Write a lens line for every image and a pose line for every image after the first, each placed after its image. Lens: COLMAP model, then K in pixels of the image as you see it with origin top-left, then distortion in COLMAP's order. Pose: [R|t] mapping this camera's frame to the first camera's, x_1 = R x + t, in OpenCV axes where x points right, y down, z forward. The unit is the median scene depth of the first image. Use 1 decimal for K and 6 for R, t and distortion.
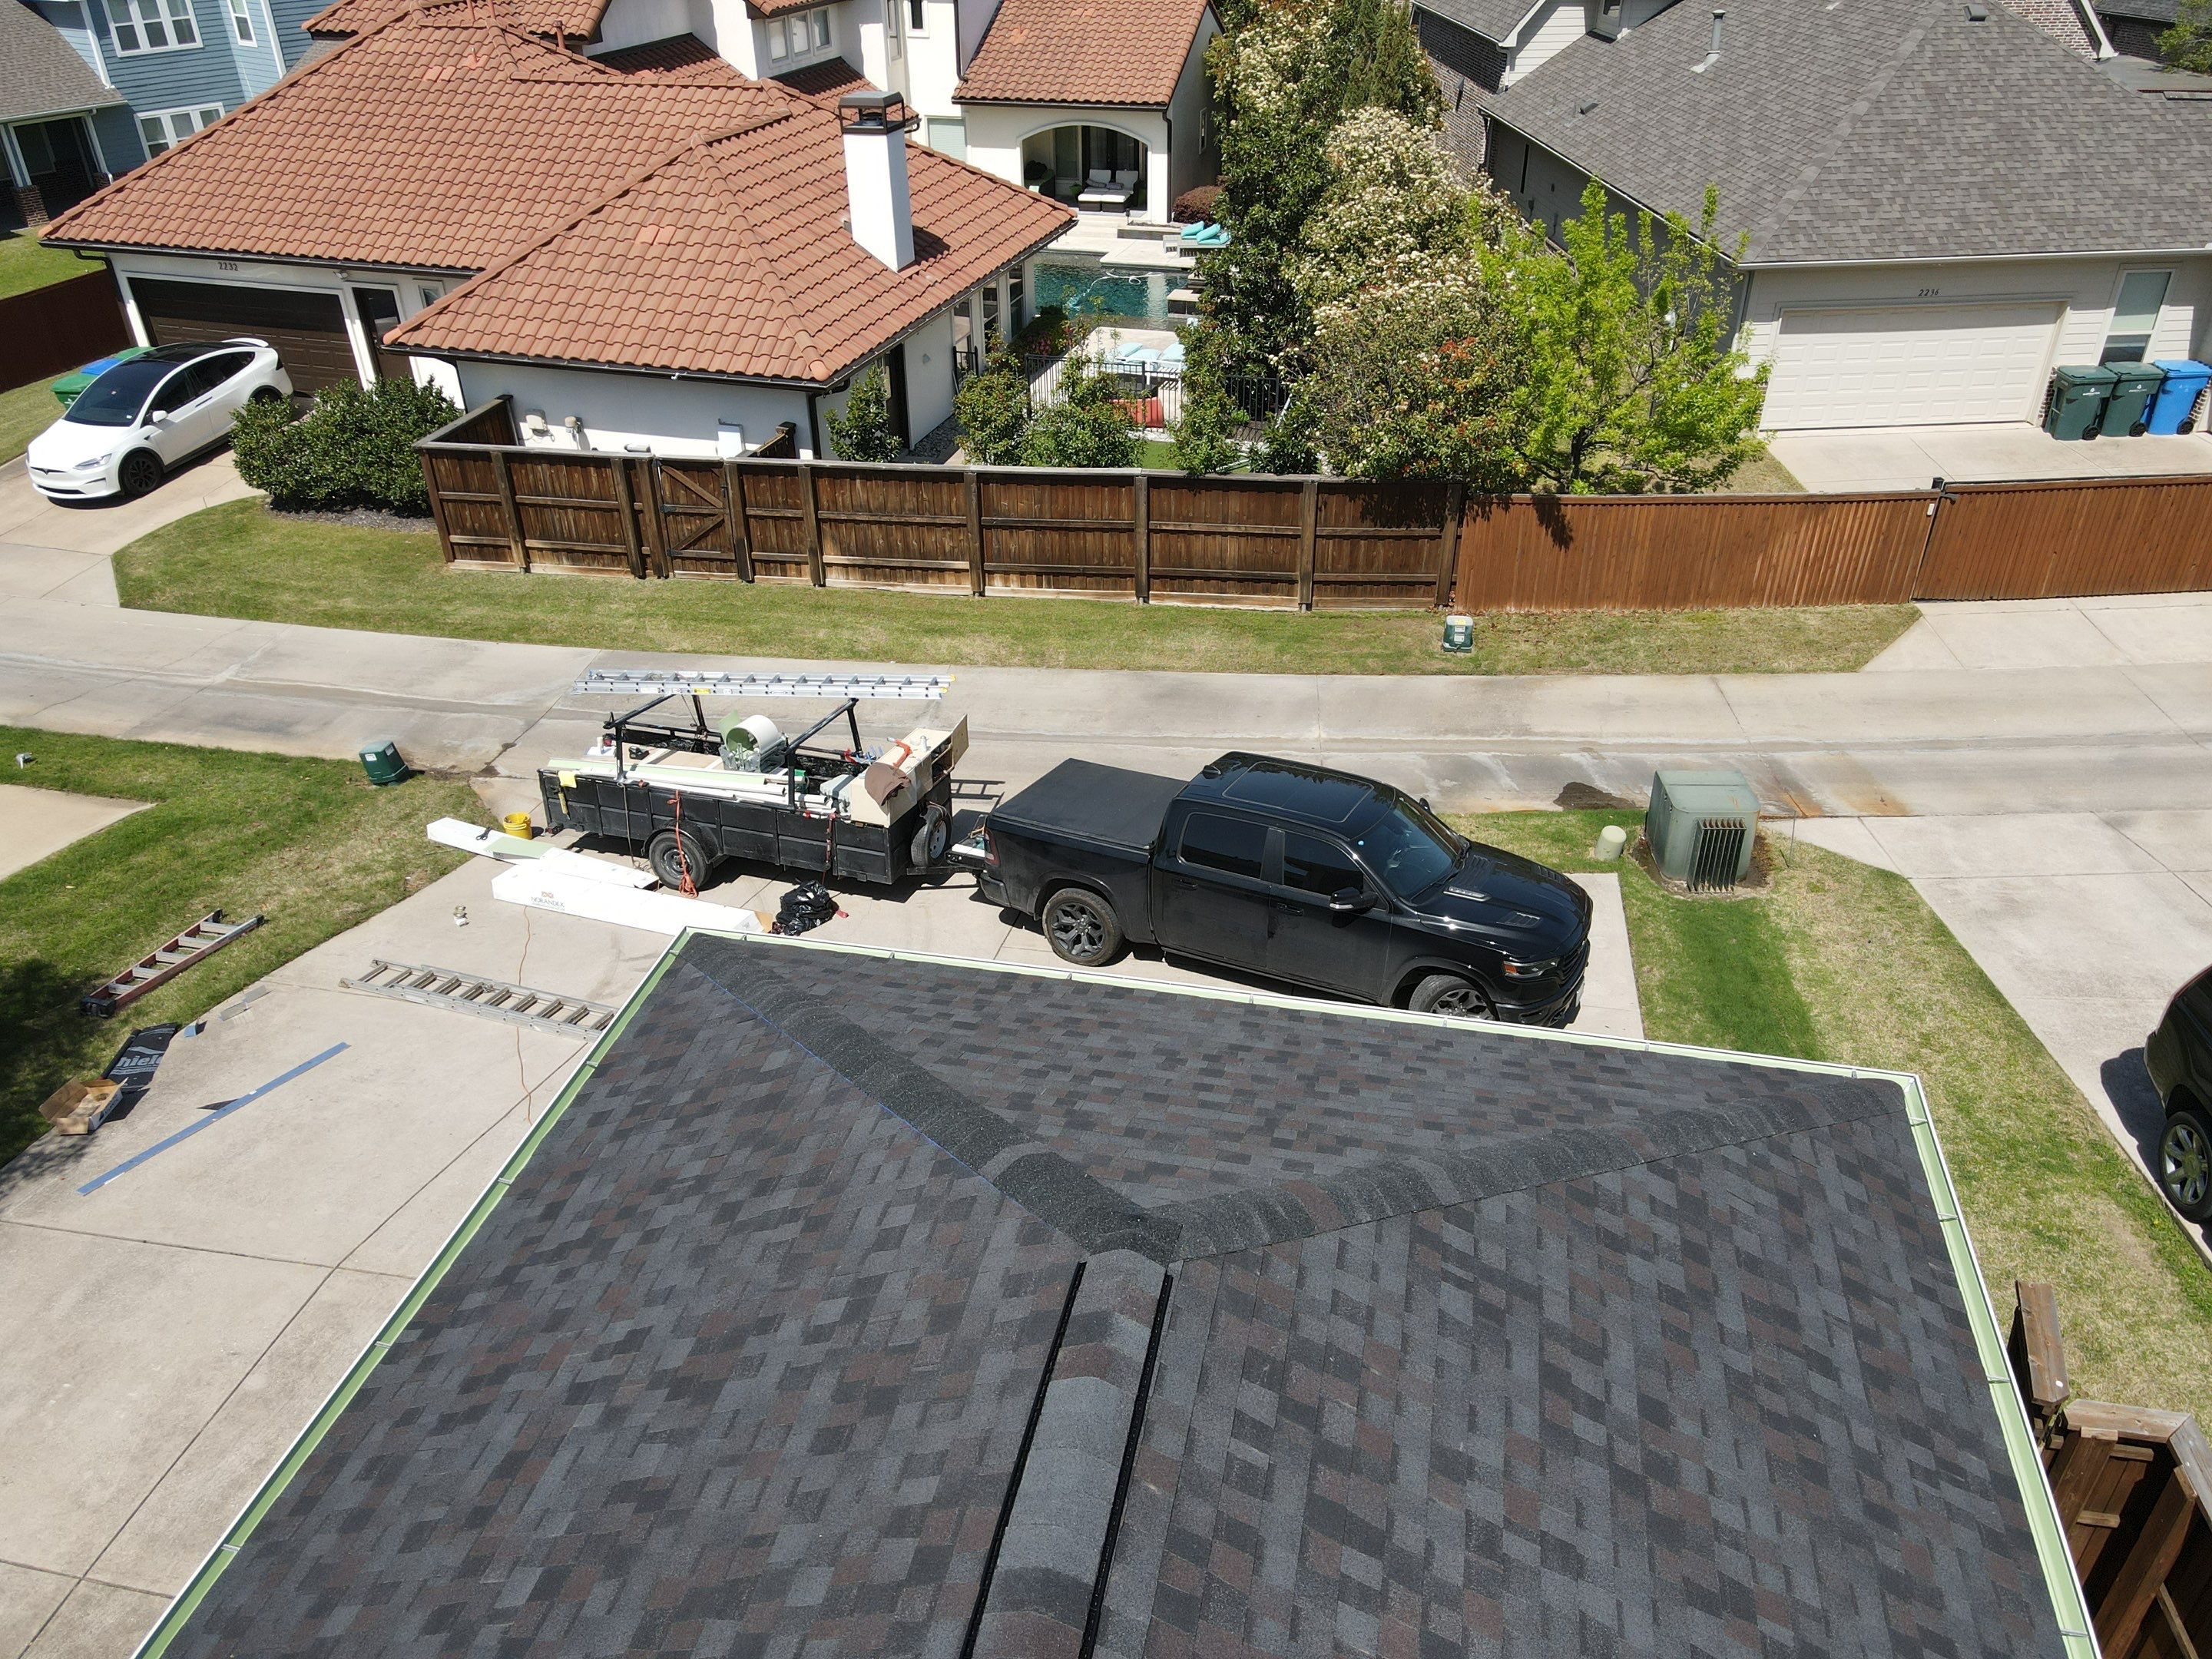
lens RADIAL K [[1621.8, 0, 1096.4], [0, 1621.8, 815.3], [0, 0, 1]] dist [0.012163, 0.006414]
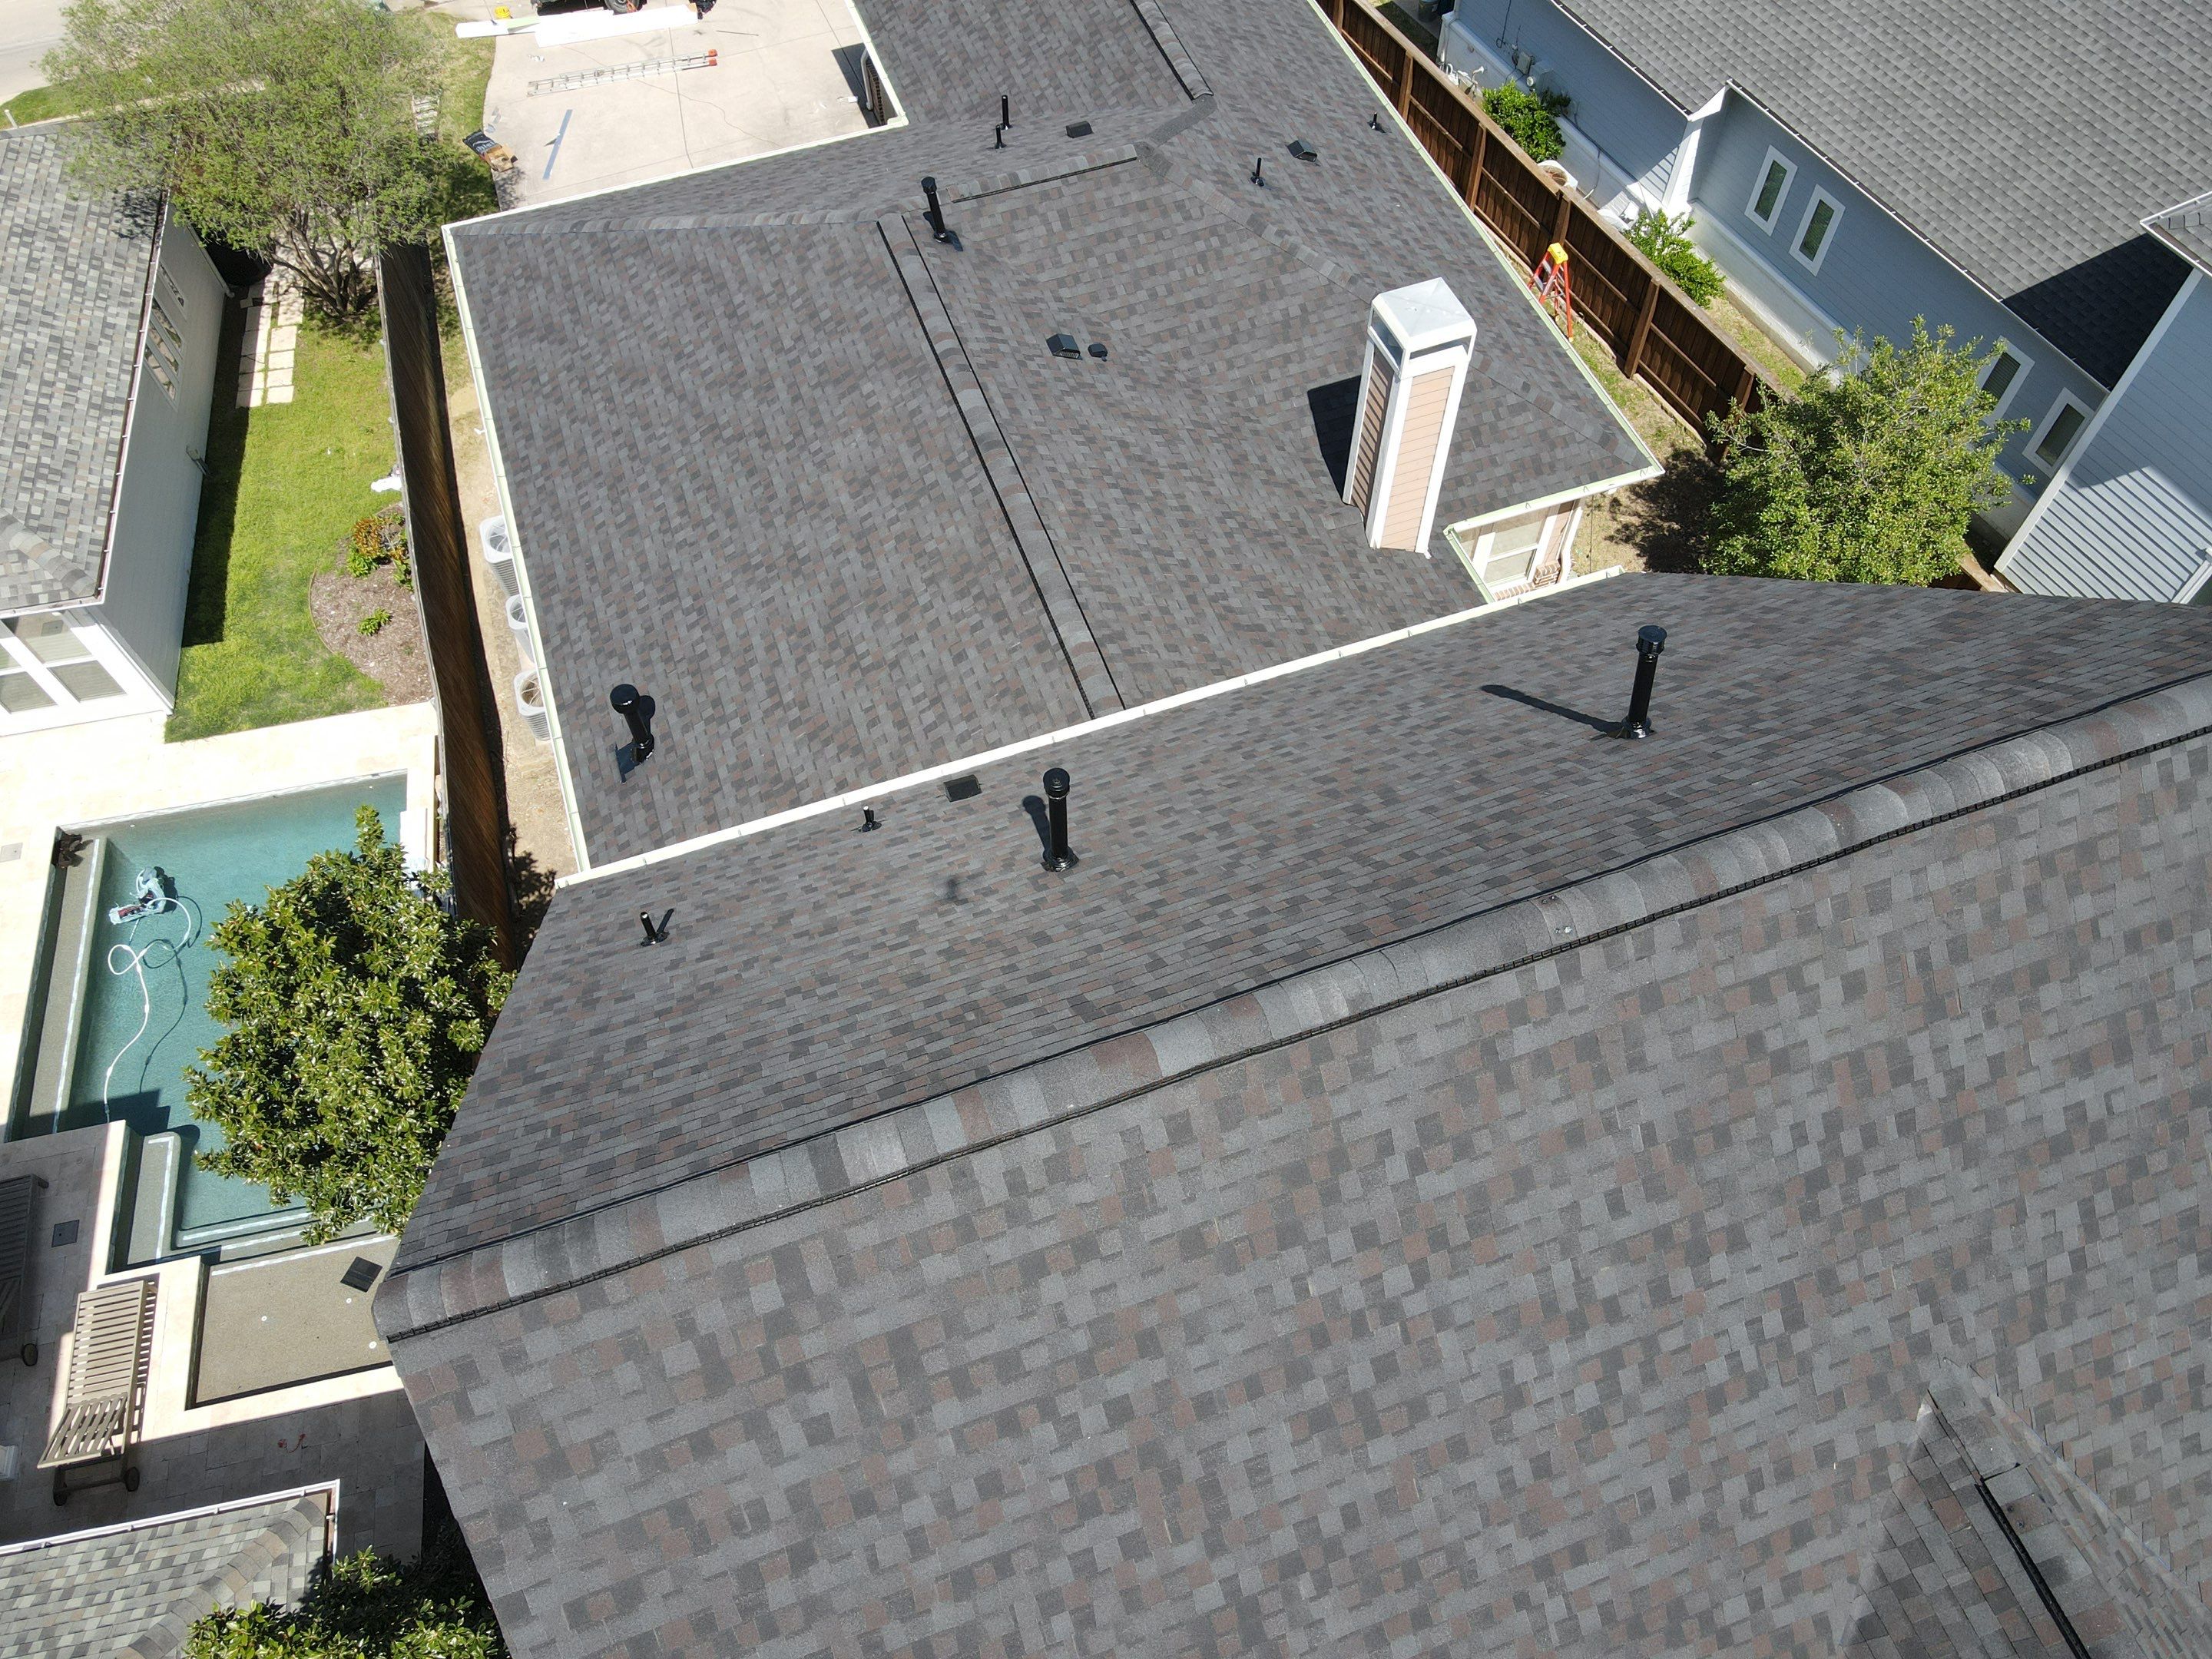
lens RADIAL K [[1621.8, 0, 1100.9], [0, 1621.8, 820.8], [0, 0, 1]] dist [0.012163, 0.006414]
pose [[0.848732, -0.445931, 0.284252, -0.524396], [0.282612, 0.836801, 0.468929, 0.068310], [-0.446972, -0.317662, 0.836246, -0.807197]]
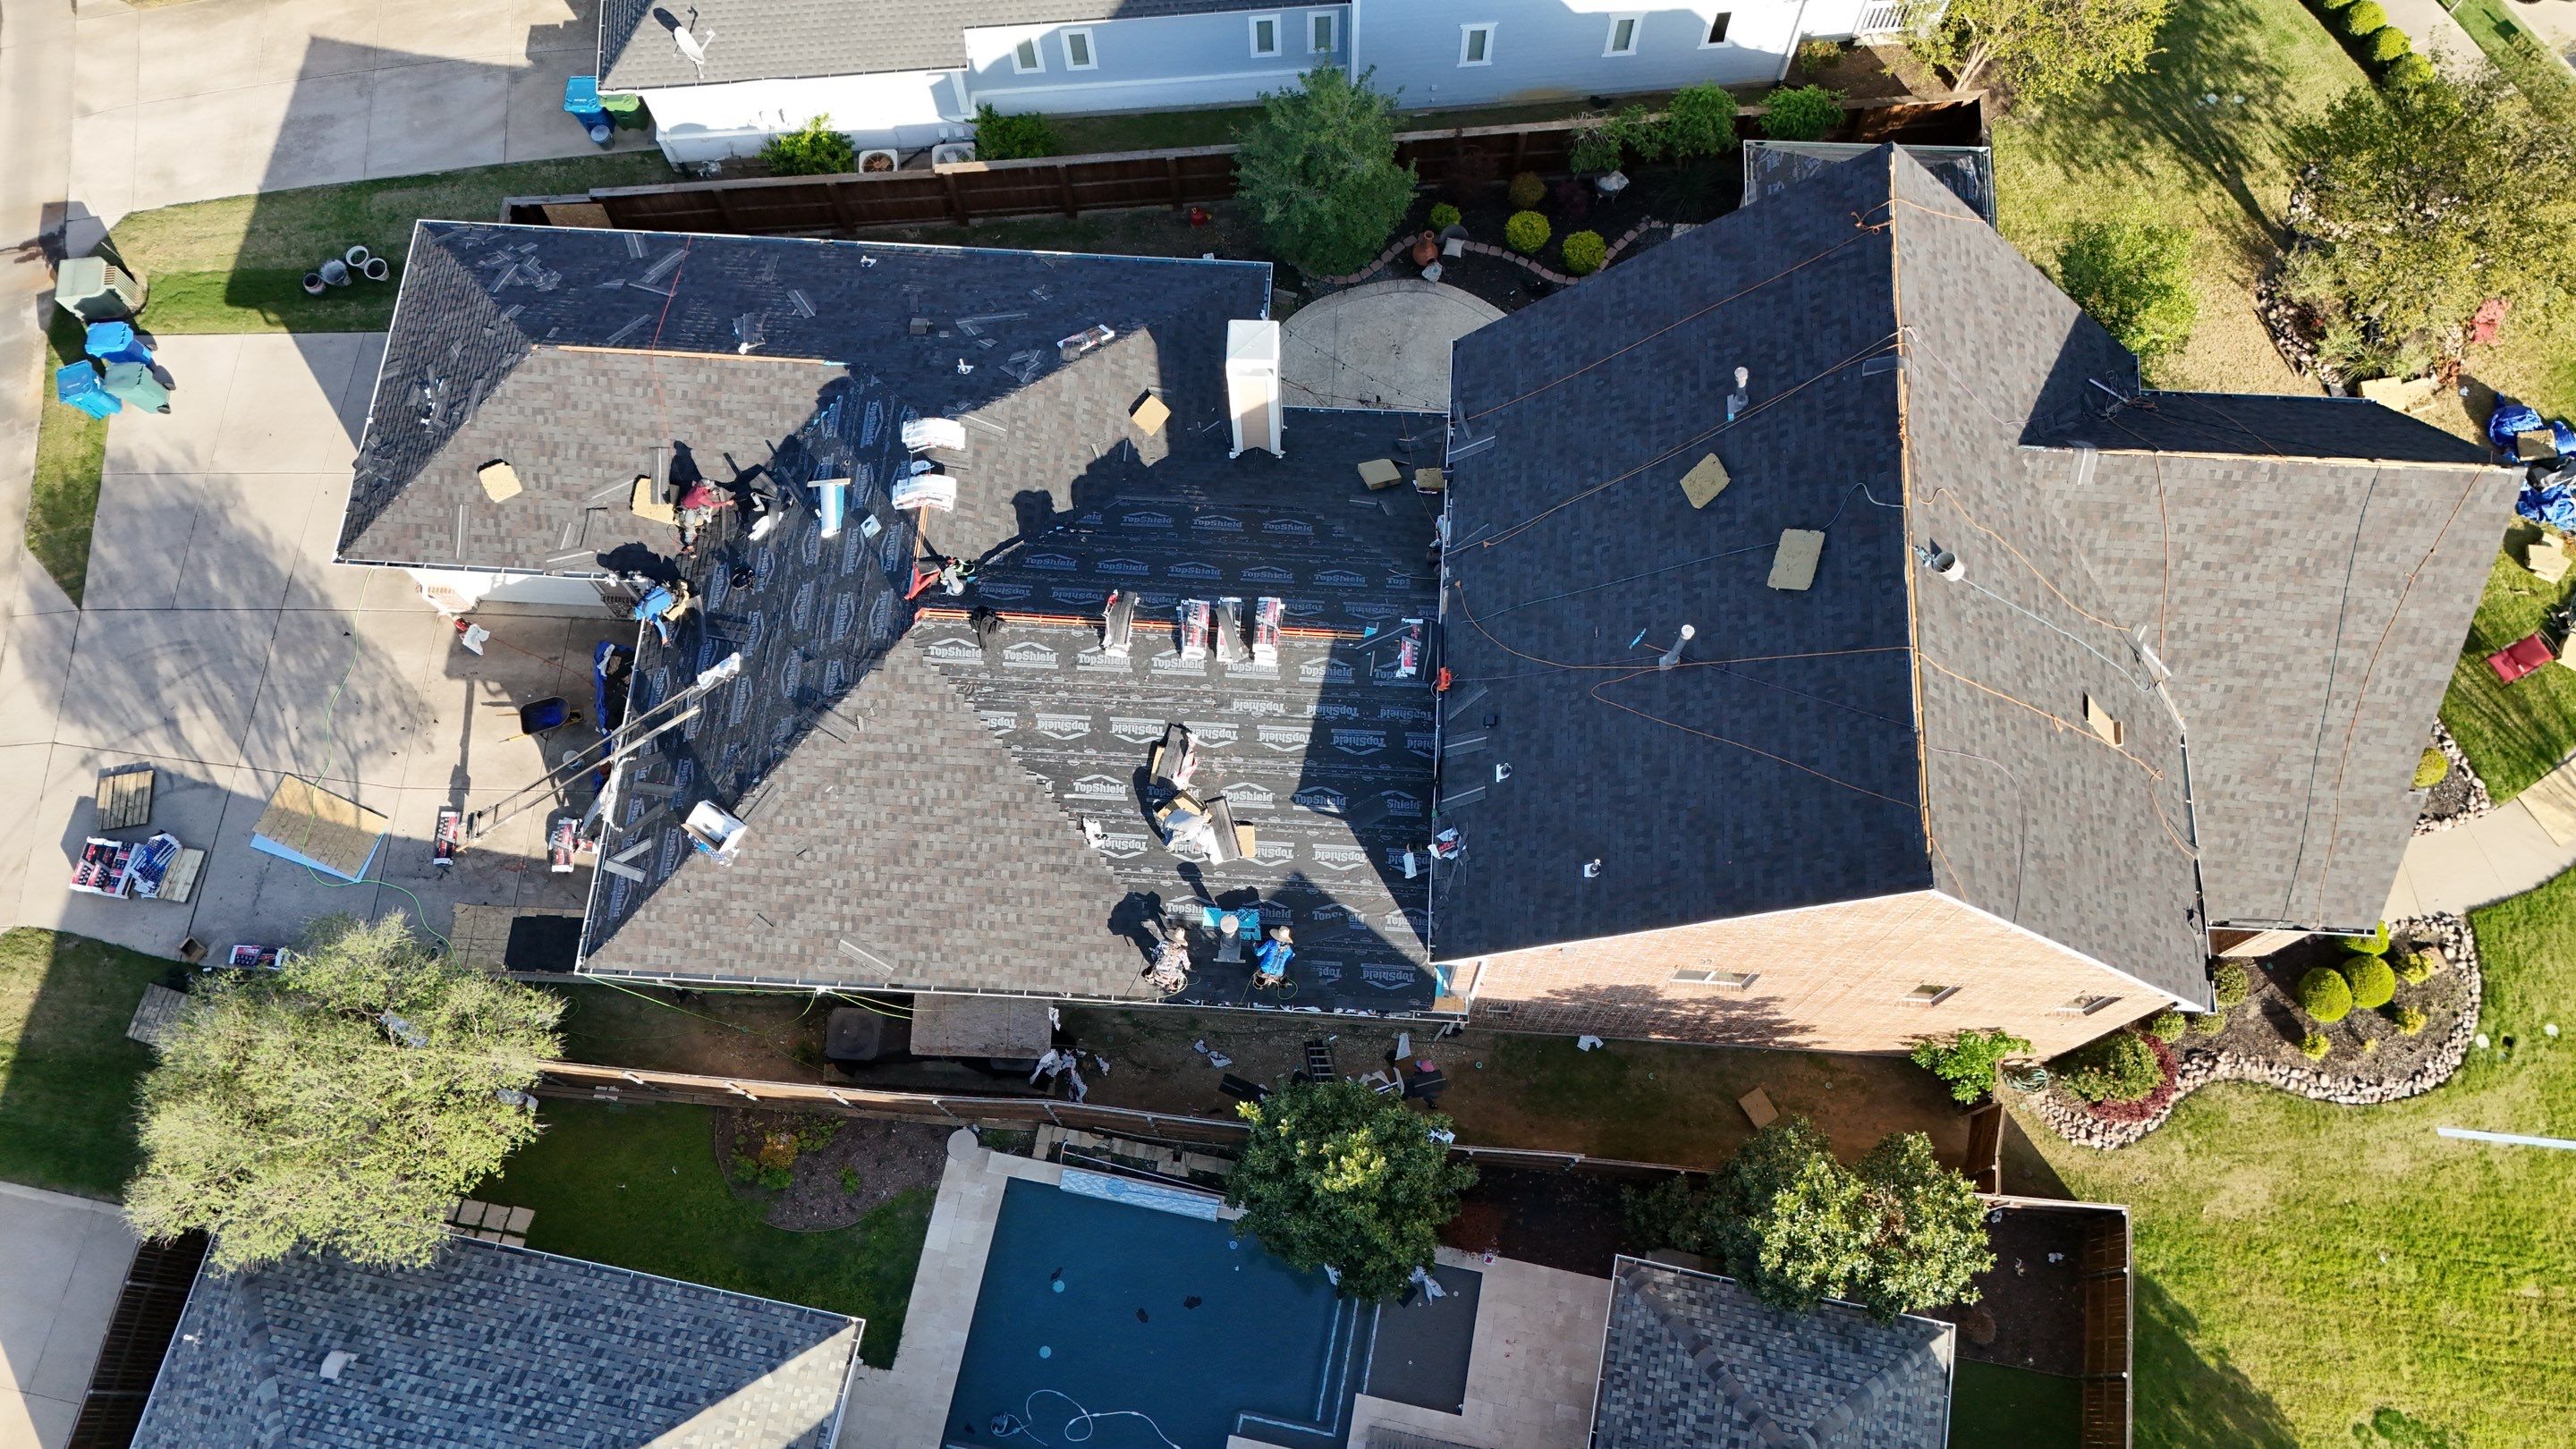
lens RADIAL K [[1900.0, 0, 1288.1], [0, 1900.0, 717.0], [0, 0, 1]] dist [0.074002, -0.066807]
pose [[-0.154328, -0.921595, 0.356155, -0.787973], [0.535810, 0.224796, 0.813864, -0.691084], [-0.830115, 0.316434, 0.459107, -0.740658]]
